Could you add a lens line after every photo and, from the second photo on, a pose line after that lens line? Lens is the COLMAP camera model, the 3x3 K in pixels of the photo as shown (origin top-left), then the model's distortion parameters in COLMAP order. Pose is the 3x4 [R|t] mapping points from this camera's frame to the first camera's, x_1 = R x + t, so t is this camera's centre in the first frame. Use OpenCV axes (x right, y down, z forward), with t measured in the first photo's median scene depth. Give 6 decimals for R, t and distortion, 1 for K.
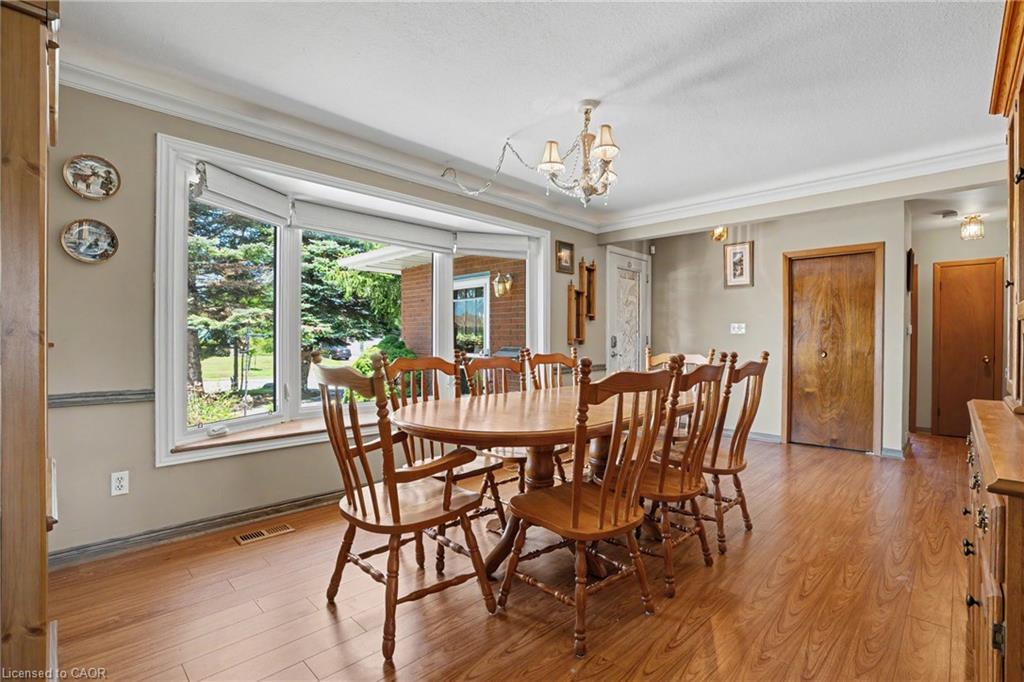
lens RADIAL K [[471.7, 0, 512.1], [0, 471.7, 339.5], [0, 0, 1]] dist [-0.003656, -0.000407]
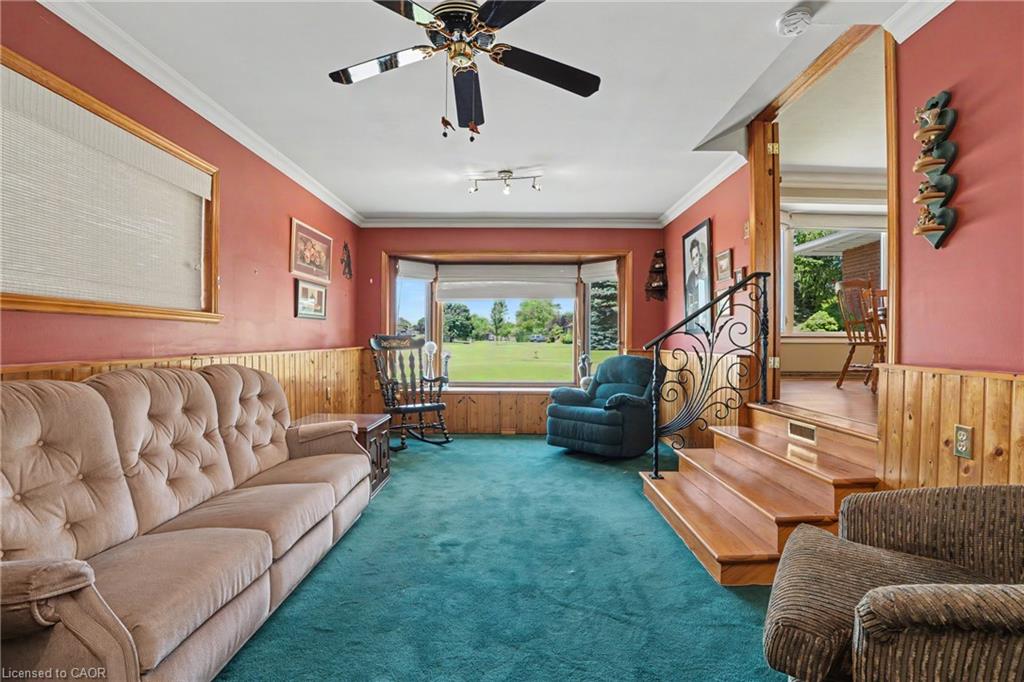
lens RADIAL K [[471.7, 0, 515.0], [0, 471.7, 342.7], [0, 0, 1]] dist [-0.003656, -0.000407]
pose [[0.702233, 0.008985, -0.711891, 0.035018], [-0.008588, 0.999955, 0.004149, 0.065276], [0.711896, 0.003200, 0.702278, -0.335287]]
